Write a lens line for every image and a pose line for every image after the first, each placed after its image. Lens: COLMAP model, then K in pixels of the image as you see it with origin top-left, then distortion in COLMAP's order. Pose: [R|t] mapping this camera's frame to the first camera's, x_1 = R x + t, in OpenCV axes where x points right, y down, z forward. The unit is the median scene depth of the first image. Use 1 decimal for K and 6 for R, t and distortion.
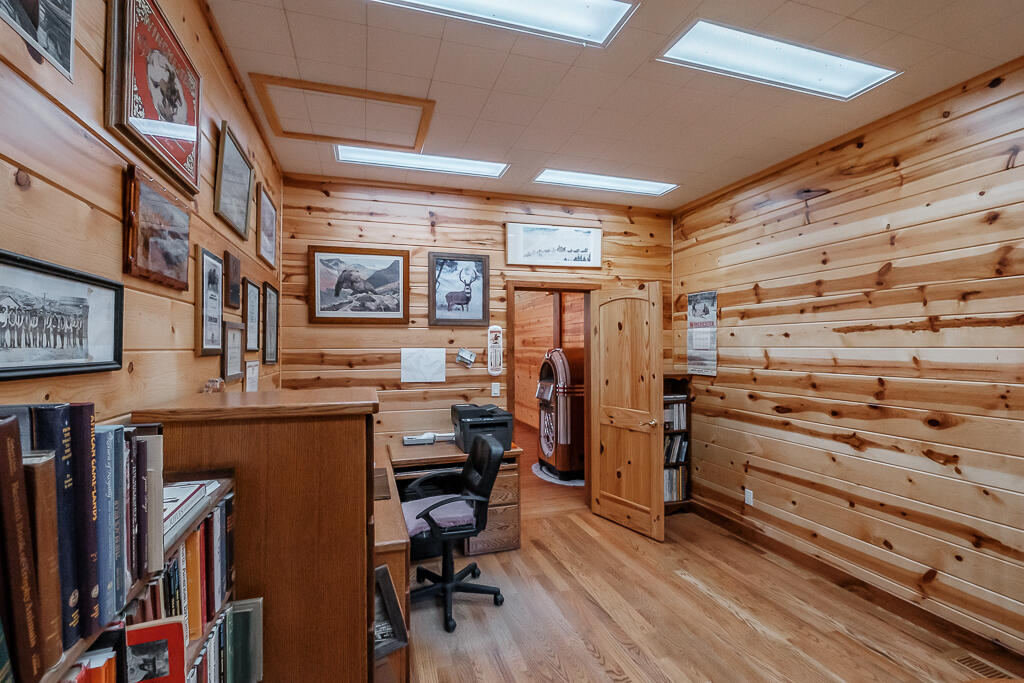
lens RADIAL K [[458.6, 0, 512.4], [0, 458.6, 339.9], [0, 0, 1]] dist [-0.005057, -0.001059]
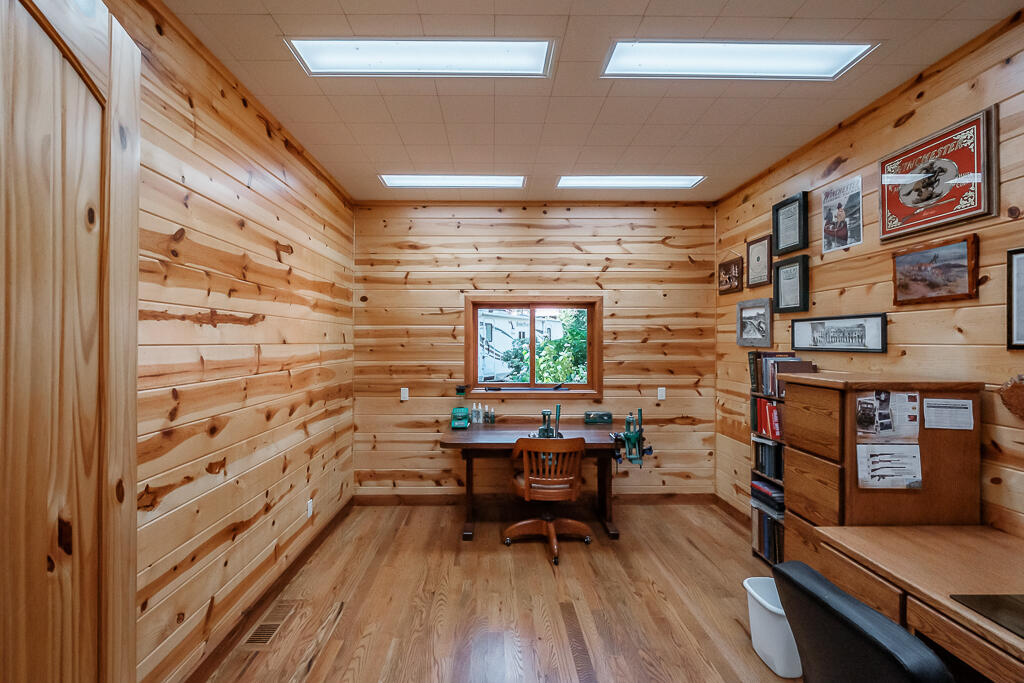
lens RADIAL K [[458.6, 0, 519.3], [0, 458.6, 342.9], [0, 0, 1]] dist [-0.005057, -0.001059]
pose [[-0.968682, 0.001984, 0.248295, 0.136121], [-0.001478, 0.999904, -0.013754, 0.025053], [-0.248299, -0.013691, -0.968587, 1.729888]]
